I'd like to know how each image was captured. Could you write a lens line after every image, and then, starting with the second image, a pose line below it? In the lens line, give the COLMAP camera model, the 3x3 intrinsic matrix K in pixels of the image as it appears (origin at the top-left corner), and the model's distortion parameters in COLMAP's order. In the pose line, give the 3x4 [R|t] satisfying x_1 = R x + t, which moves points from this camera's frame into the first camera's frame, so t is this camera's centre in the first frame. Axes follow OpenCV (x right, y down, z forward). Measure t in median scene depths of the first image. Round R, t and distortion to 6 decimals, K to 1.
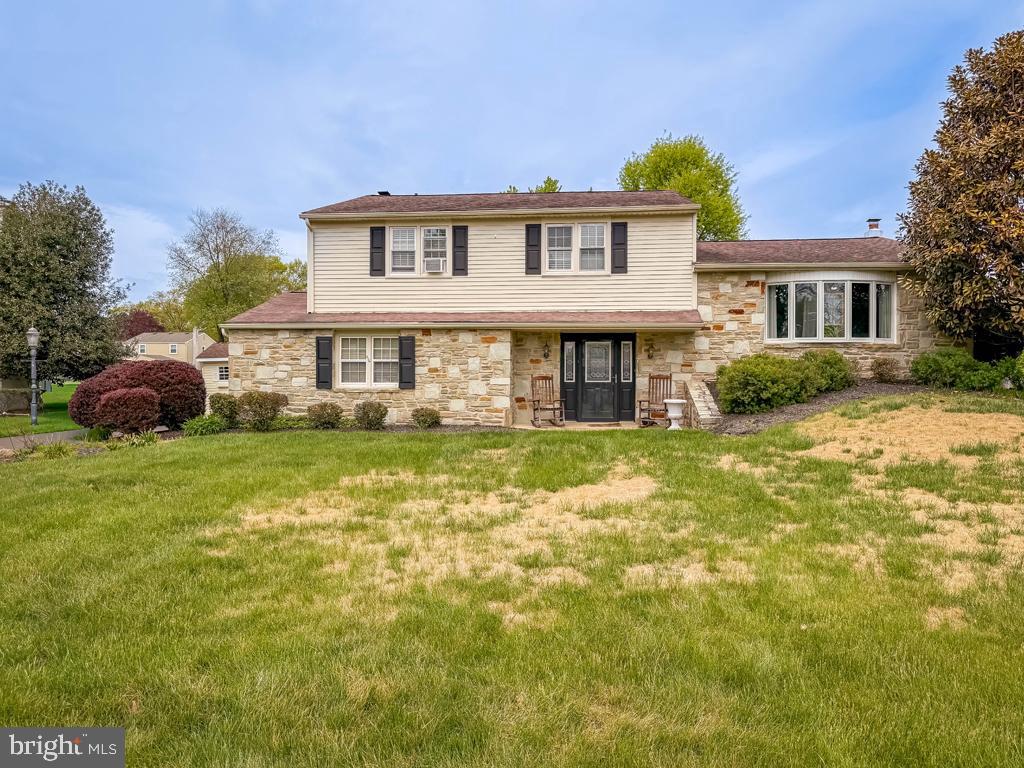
lens RADIAL K [[717.8, 0, 508.9], [0, 717.8, 385.4], [0, 0, 1]] dist [0.000512, -0.004973]
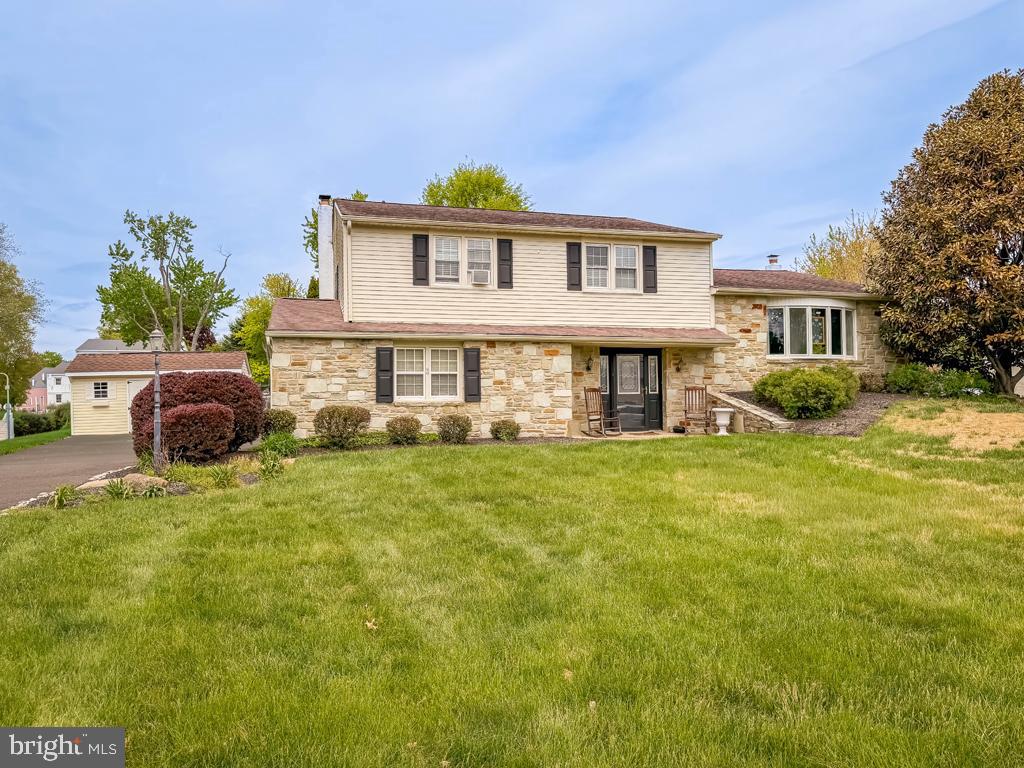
lens RADIAL K [[717.8, 0, 508.2], [0, 717.8, 383.2], [0, 0, 1]] dist [0.000512, -0.004973]
pose [[0.939904, -0.002169, 0.341432, -0.422034], [0.011825, 0.999587, -0.026201, 0.005637], [-0.341234, 0.028664, 0.939541, 0.062647]]
